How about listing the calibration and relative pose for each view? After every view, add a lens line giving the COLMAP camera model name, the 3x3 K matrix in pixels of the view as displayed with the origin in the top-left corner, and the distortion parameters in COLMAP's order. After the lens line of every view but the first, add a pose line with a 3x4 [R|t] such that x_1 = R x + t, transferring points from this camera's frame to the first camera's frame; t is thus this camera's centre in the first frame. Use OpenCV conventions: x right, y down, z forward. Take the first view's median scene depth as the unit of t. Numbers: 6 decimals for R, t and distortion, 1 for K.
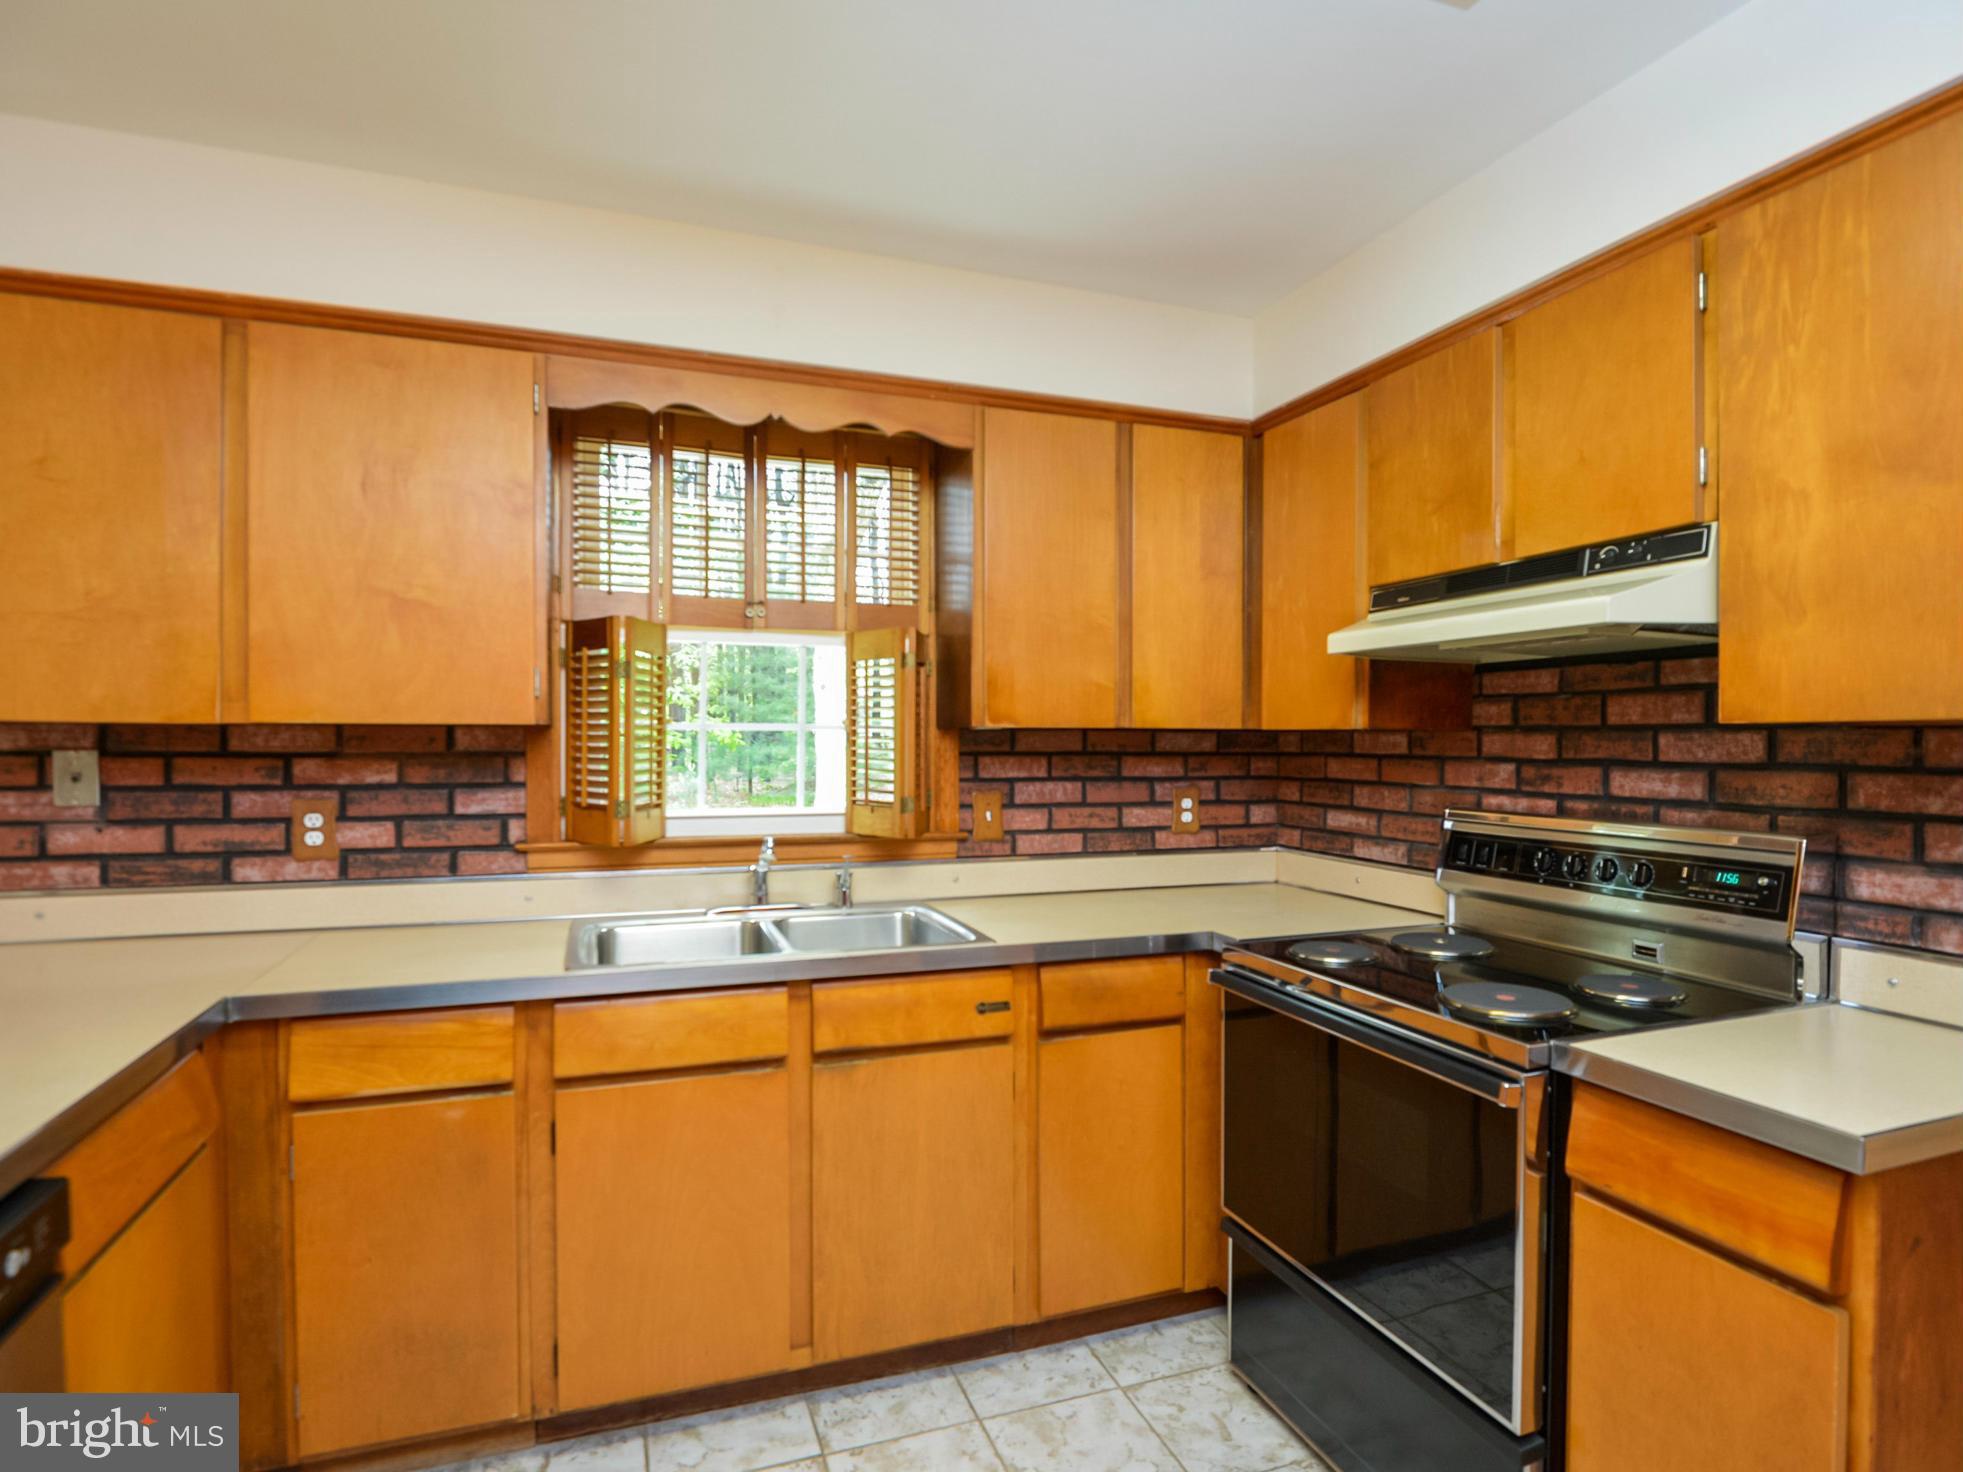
lens RADIAL K [[1037.4, 0, 983.7], [0, 1037.4, 751.1], [0, 0, 1]] dist [-0.011258, -0.003149]
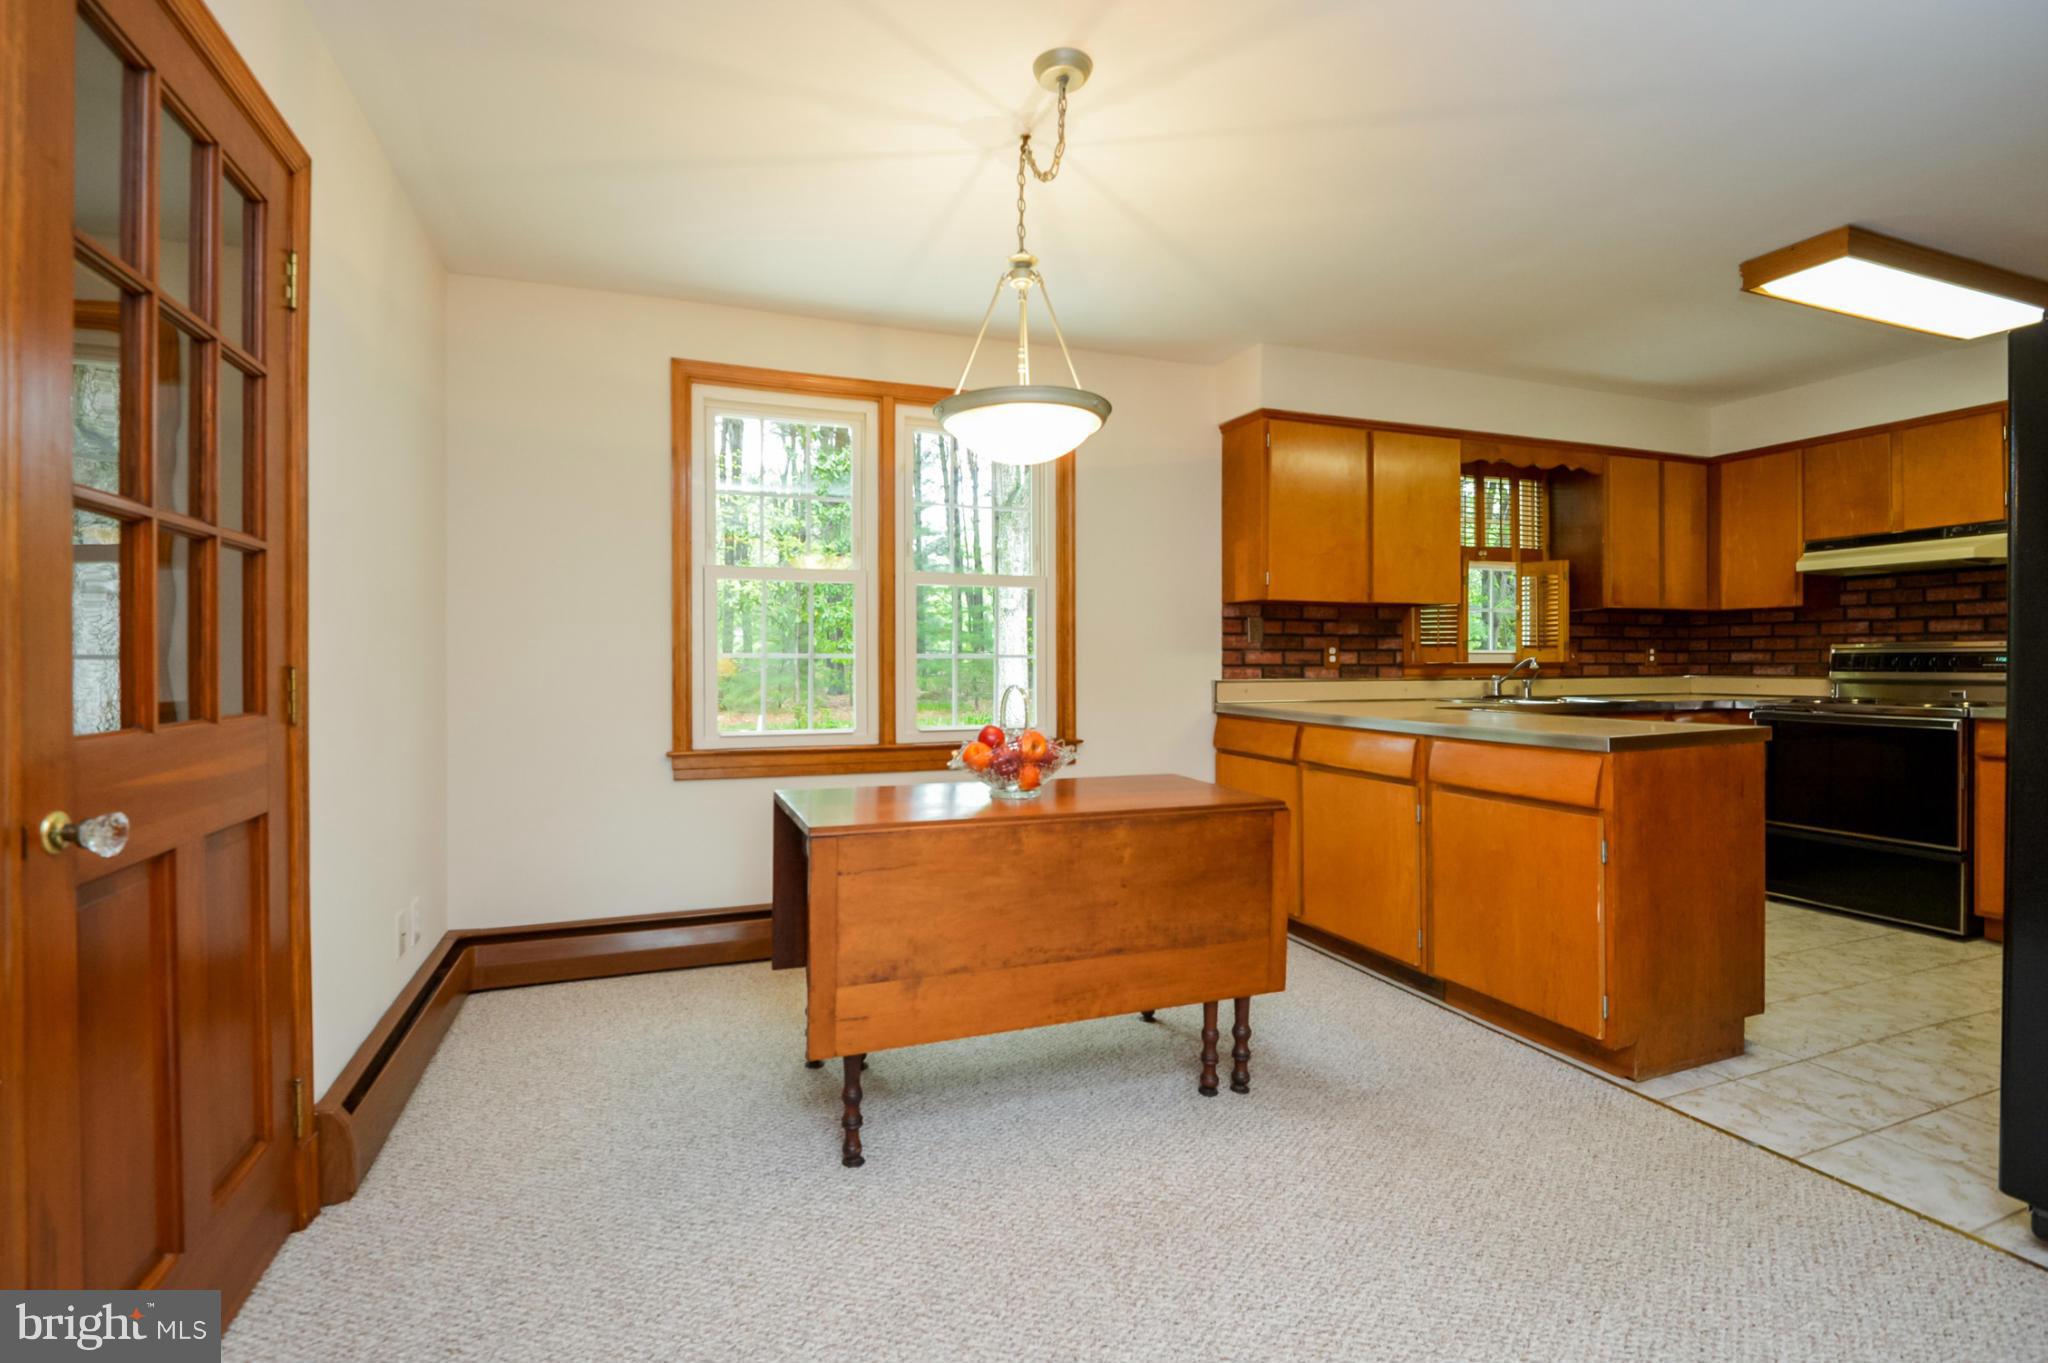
lens RADIAL K [[951.0, 0, 1014.1], [0, 951.0, 668.9], [0, 0, 1]] dist [-0.010379, -0.001794]
pose [[0.999920, -0.007694, 0.010051, -1.312972], [0.007740, 0.999960, -0.004563, 0.107742], [-0.010016, 0.004640, 0.999939, -0.967362]]
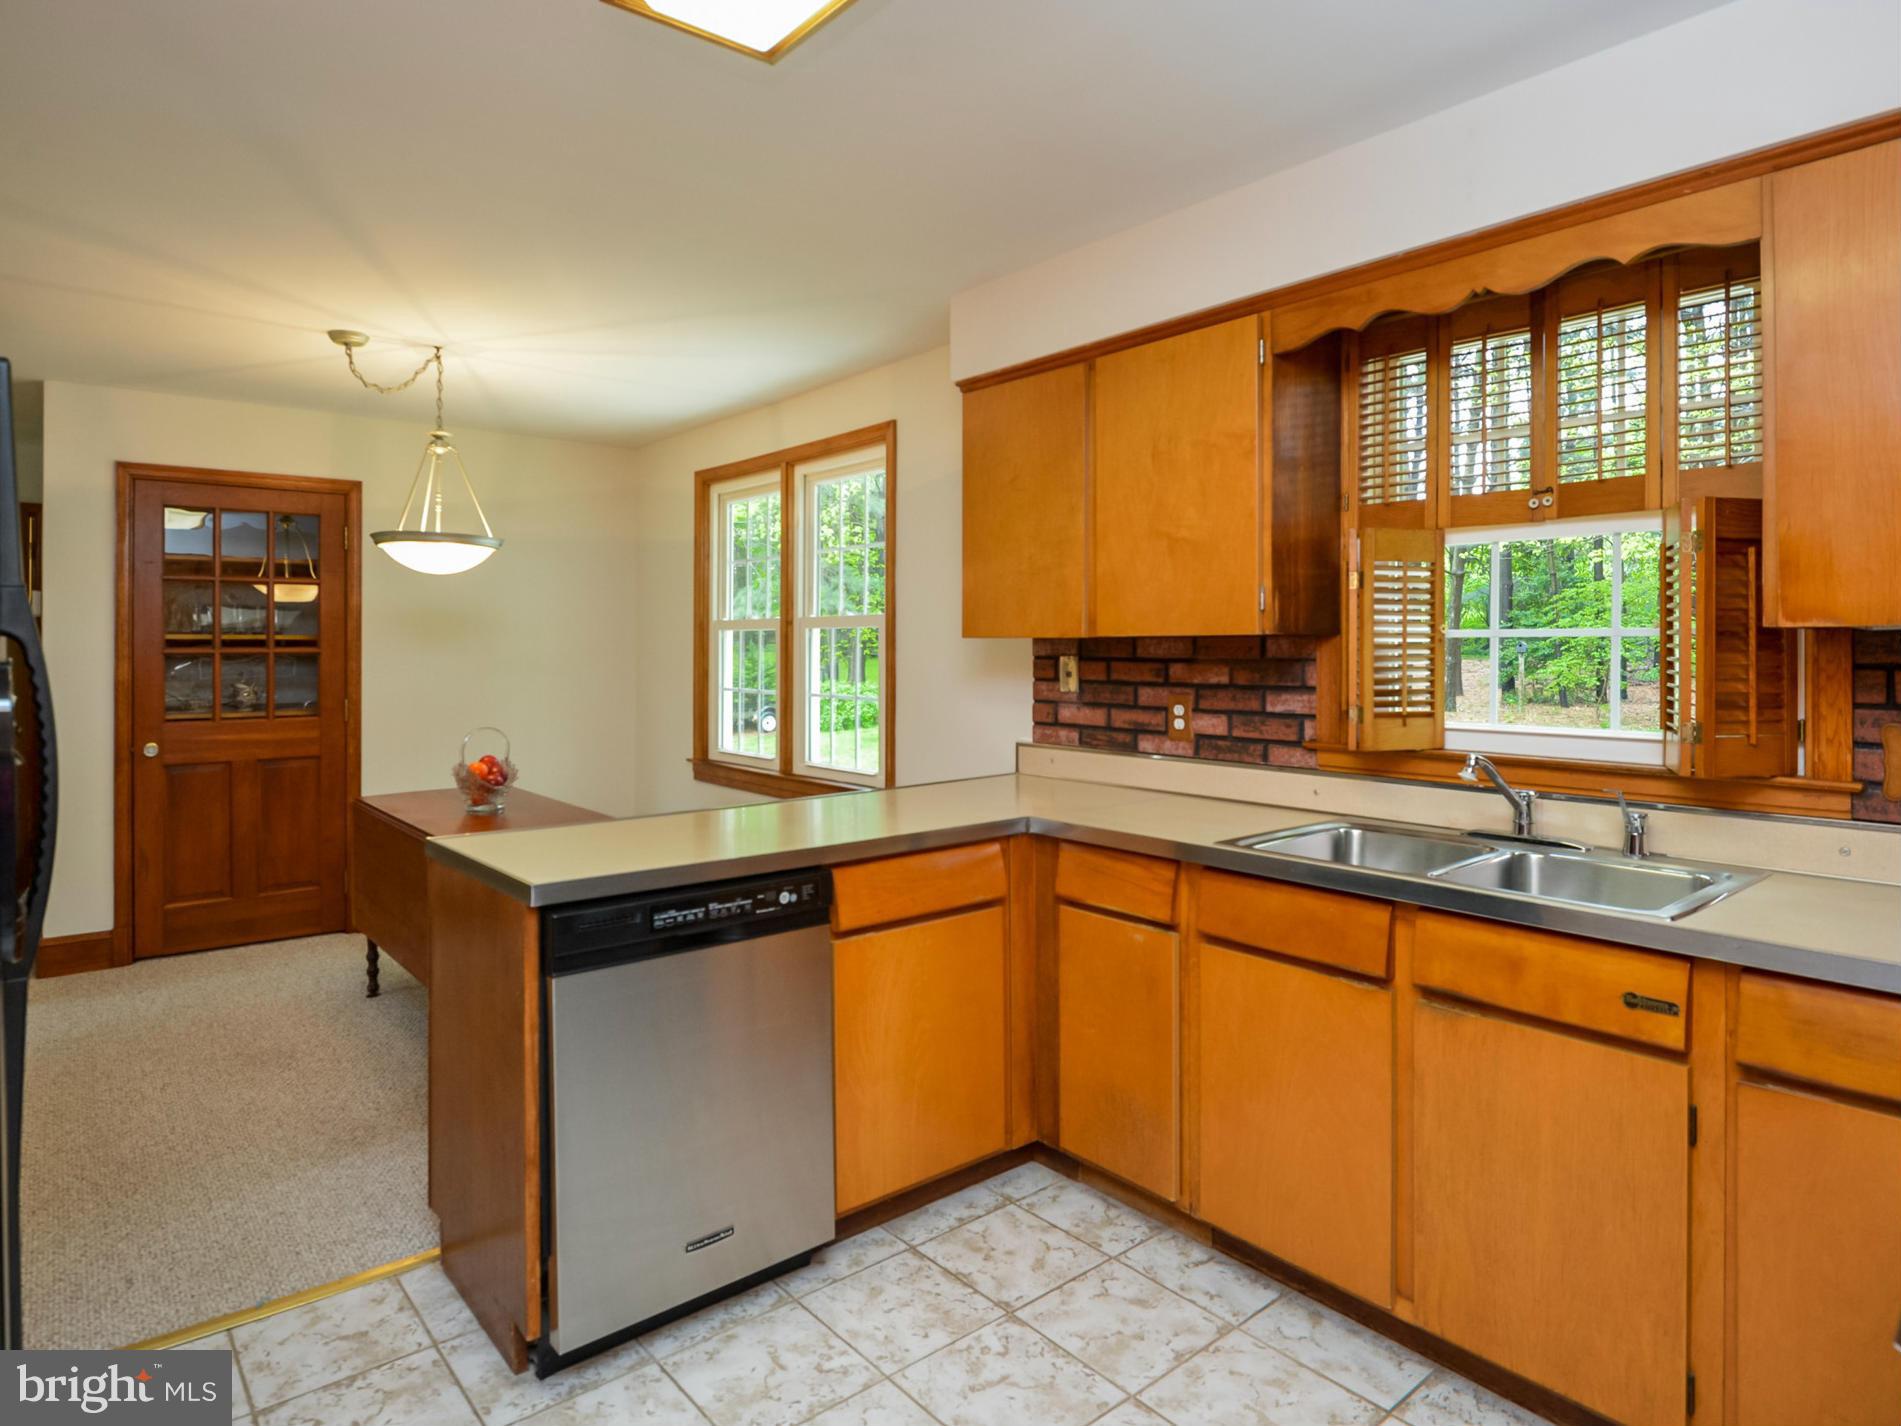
lens RADIAL K [[1098.6, 0, 882.0], [0, 1098.6, 640.4], [0, 0, 1]] dist [-0.011237, 0.000994]
pose [[0.297272, -0.010673, -0.954733, 0.559893], [-0.009014, 0.999862, -0.013985, 0.001377], [0.954750, 0.012763, 0.297134, 0.221171]]
